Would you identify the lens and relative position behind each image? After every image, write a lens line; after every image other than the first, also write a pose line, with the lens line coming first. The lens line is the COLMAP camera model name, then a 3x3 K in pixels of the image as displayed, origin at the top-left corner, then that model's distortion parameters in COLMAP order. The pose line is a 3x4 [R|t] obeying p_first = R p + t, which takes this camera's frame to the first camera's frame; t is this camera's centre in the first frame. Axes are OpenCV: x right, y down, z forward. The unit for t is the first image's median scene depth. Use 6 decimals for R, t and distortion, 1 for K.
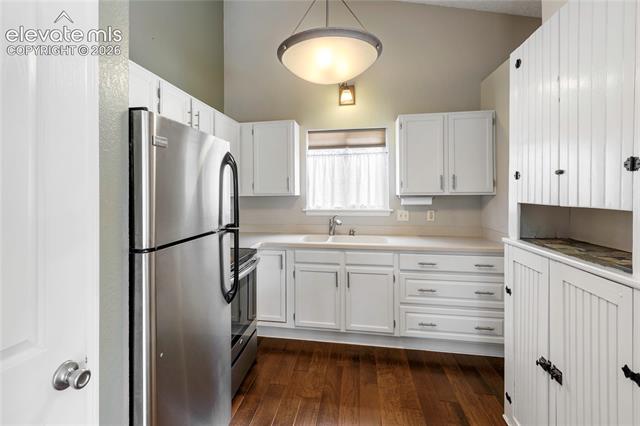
lens RADIAL K [[307.3, 0, 296.4], [0, 307.3, 192.1], [0, 0, 1]] dist [-0.010941, -0.000503]
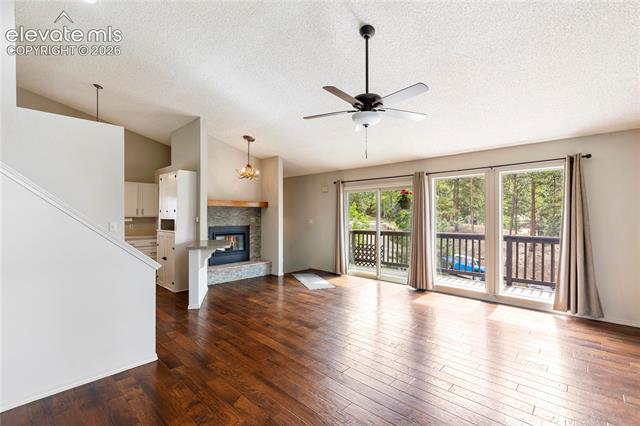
lens RADIAL K [[291.0, 0, 320.9], [0, 291.0, 213.3], [0, 0, 1]] dist [0.003660, -0.001139]
pose [[0.537744, 0.006880, 0.843080, -0.703308], [-0.001923, 0.999974, -0.006933, -0.006623], [-0.843106, 0.002107, 0.537743, -1.502157]]
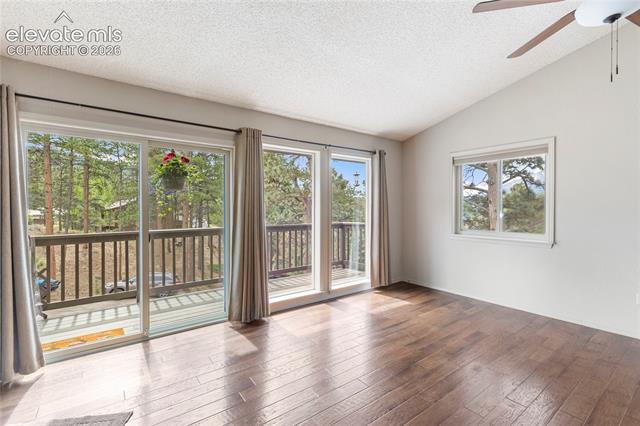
lens RADIAL K [[291.0, 0, 319.4], [0, 291.0, 211.2], [0, 0, 1]] dist [0.003660, -0.001139]
pose [[-0.740192, 0.002541, 0.672391, 0.297146], [0.004368, 0.999990, 0.001029, 0.041700], [-0.672382, 0.003699, -0.740195, -0.308237]]
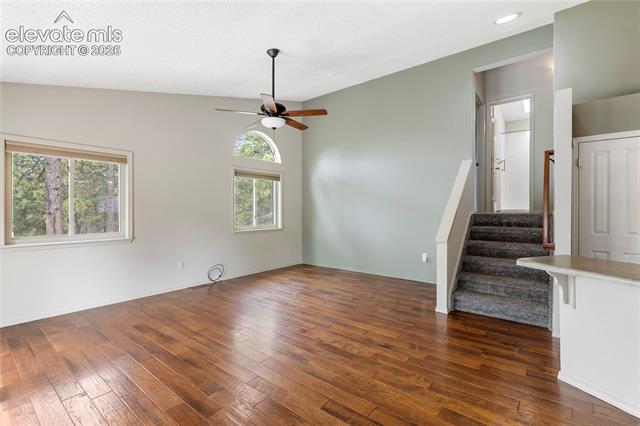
lens RADIAL K [[291.0, 0, 327.0], [0, 291.0, 212.5], [0, 0, 1]] dist [0.003660, -0.001139]
pose [[-0.442734, 0.016960, -0.896493, 1.285028], [0.003153, 0.999844, 0.017358, 0.025760], [0.896648, 0.004859, -0.442718, -0.312509]]
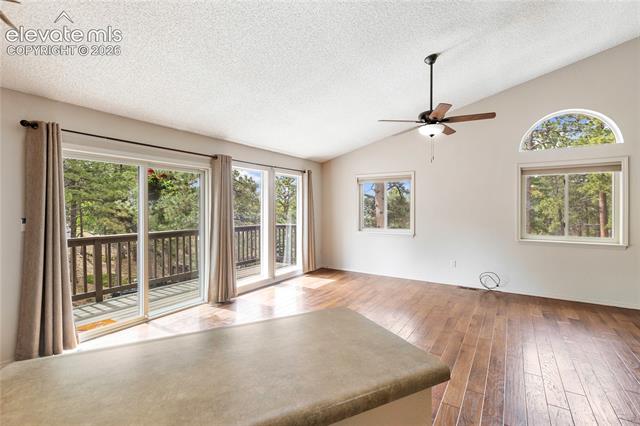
lens RADIAL K [[291.0, 0, 320.5], [0, 291.0, 209.6], [0, 0, 1]] dist [0.003660, -0.001139]
pose [[-0.926428, 0.005905, 0.376425, 0.231804], [0.006421, 0.999979, 0.000115, 0.000112], [-0.376417, 0.002523, -0.926447, 0.265931]]
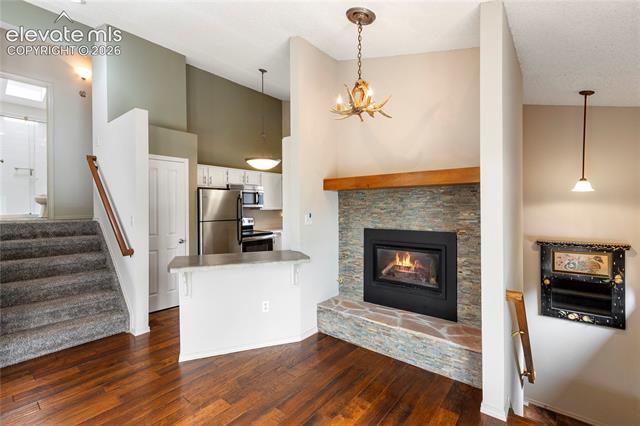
lens RADIAL K [[291.0, 0, 319.6], [0, 291.0, 207.6], [0, 0, 1]] dist [0.003660, -0.001139]
pose [[0.885905, 0.000340, -0.463866, 1.132303], [0.000775, 0.999997, 0.002212, -0.004530], [0.463865, -0.002319, 0.885903, -0.722375]]
